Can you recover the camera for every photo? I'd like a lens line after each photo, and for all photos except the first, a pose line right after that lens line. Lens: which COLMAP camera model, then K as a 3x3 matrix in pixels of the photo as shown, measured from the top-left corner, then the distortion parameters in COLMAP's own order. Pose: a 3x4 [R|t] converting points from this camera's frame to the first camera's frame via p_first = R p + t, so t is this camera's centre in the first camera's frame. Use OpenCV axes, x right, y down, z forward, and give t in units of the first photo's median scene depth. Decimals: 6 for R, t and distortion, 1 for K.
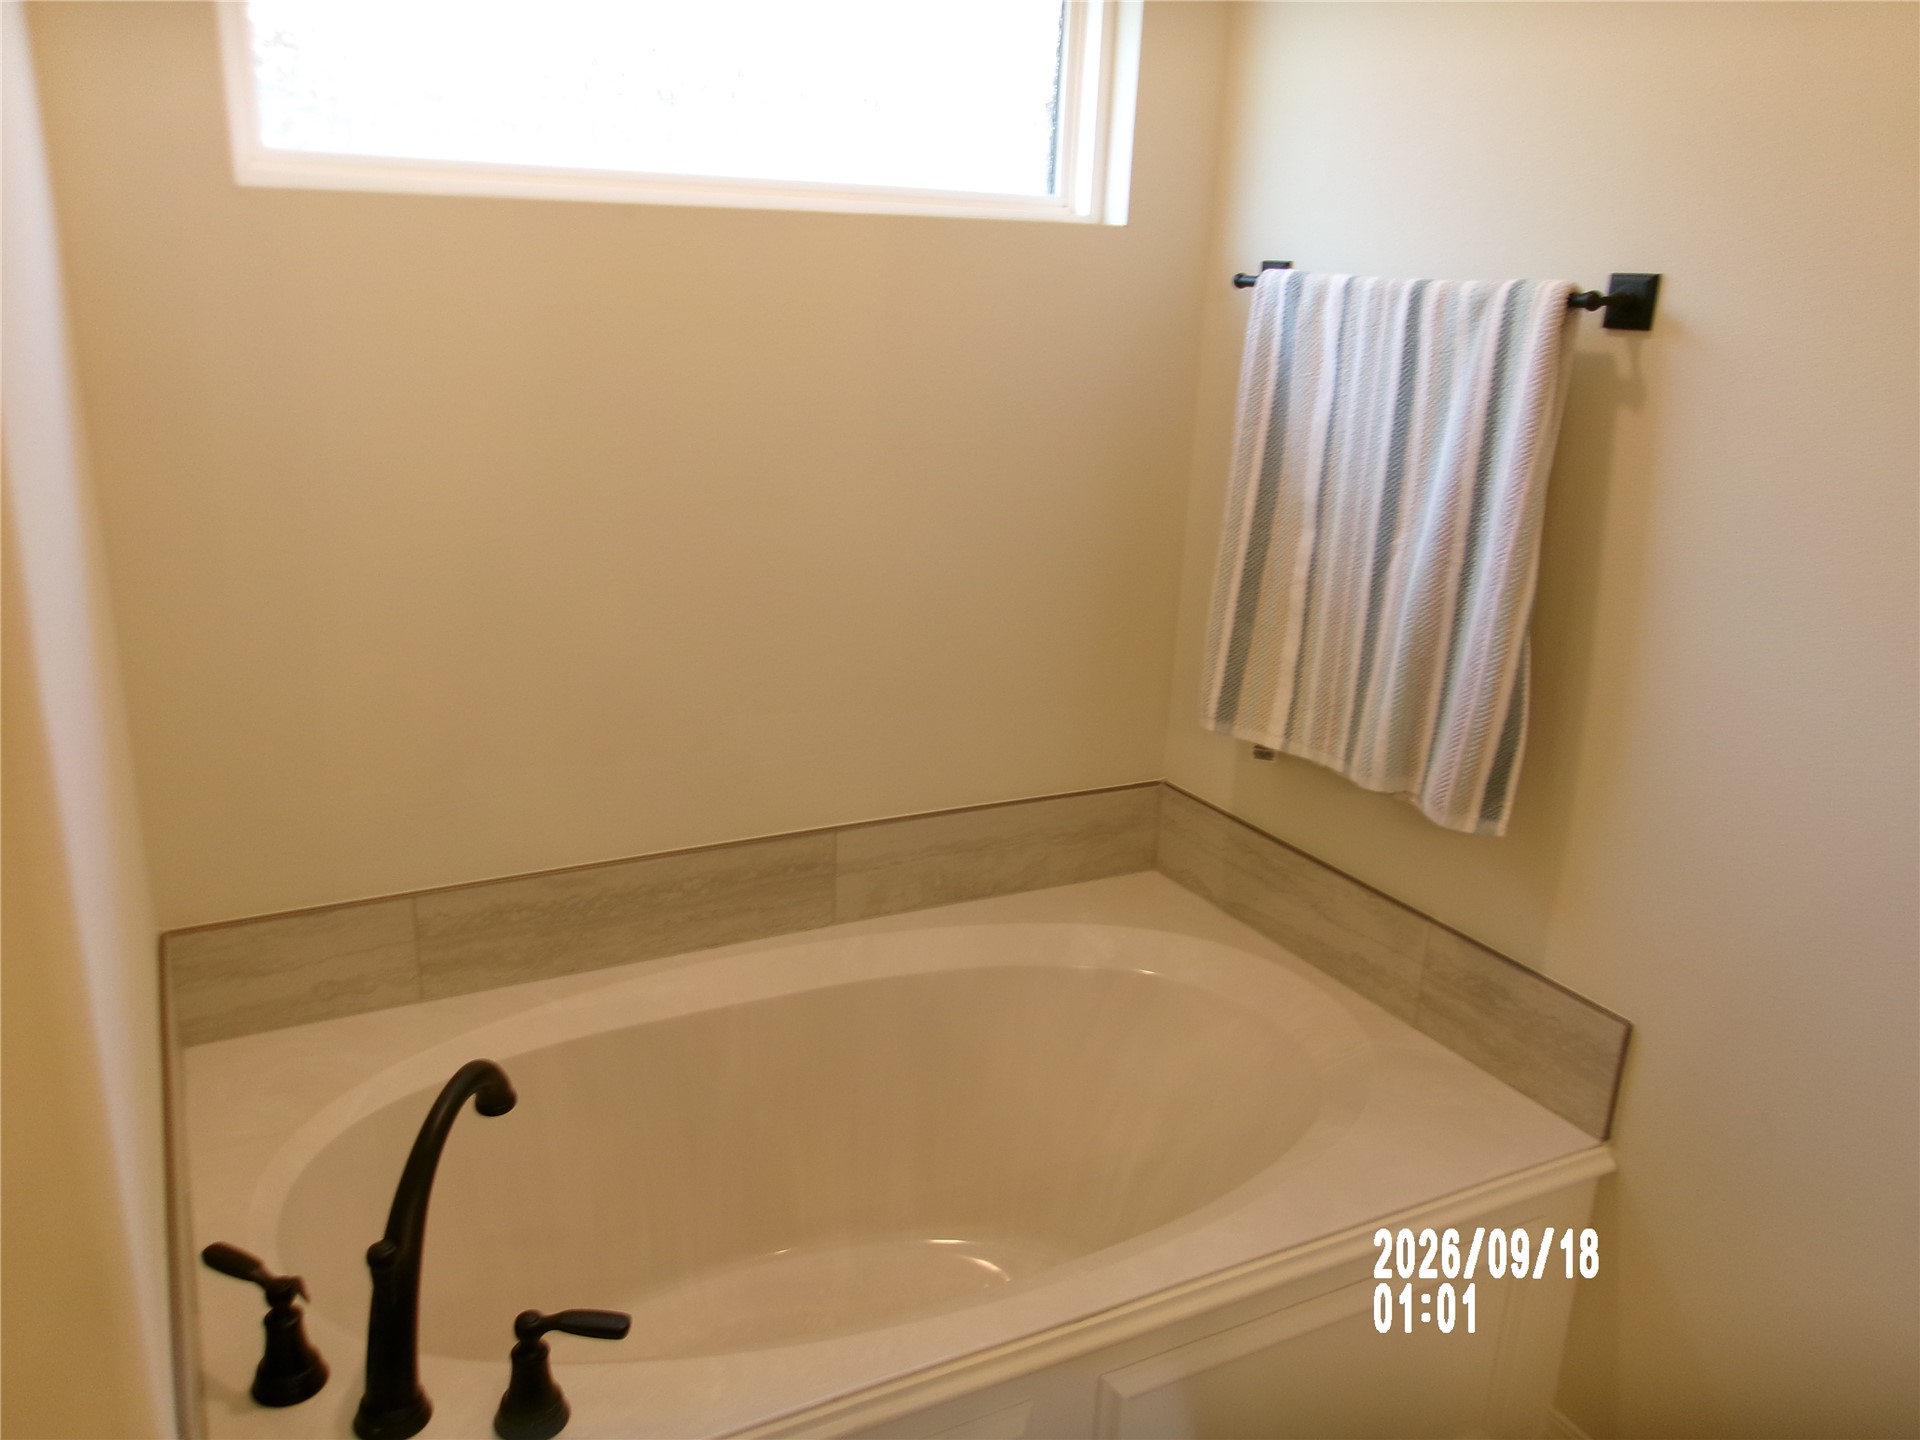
lens RADIAL K [[1511.8, 0, 957.0], [0, 1511.8, 725.6], [0, 0, 1]] dist [-0.069431, 0.105182]
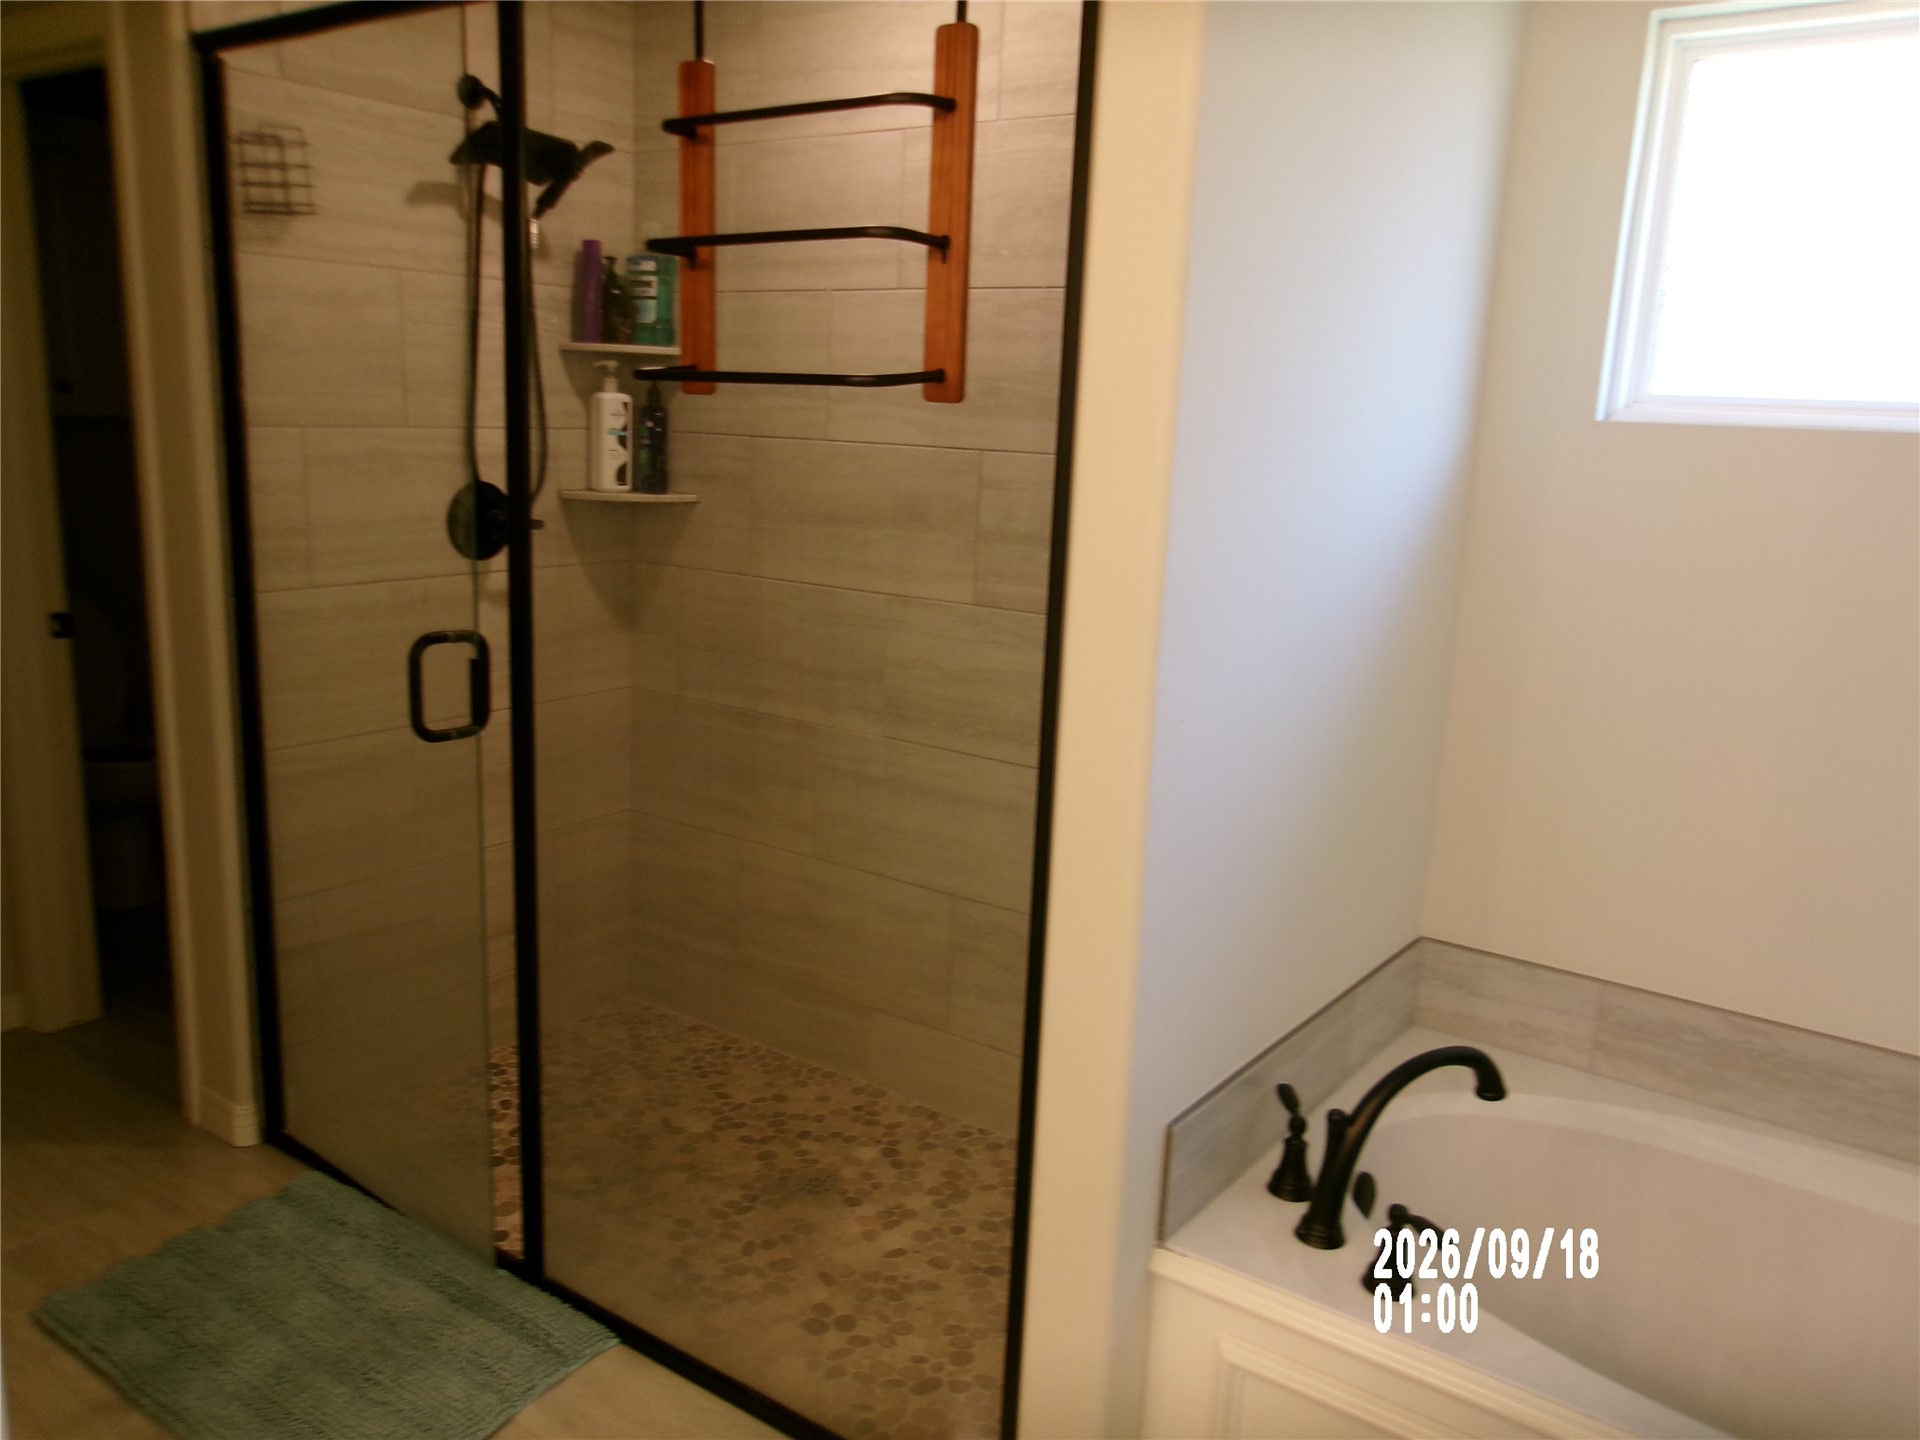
lens RADIAL K [[1511.8, 0, 957.0], [0, 1511.8, 725.6], [0, 0, 1]] dist [-0.069431, 0.105182]
pose [[0.435538, 0.167962, -0.884361, 0.435478], [-0.307615, 0.951065, 0.029134, 0.041123], [0.845978, 0.259354, 0.465893, -0.057520]]
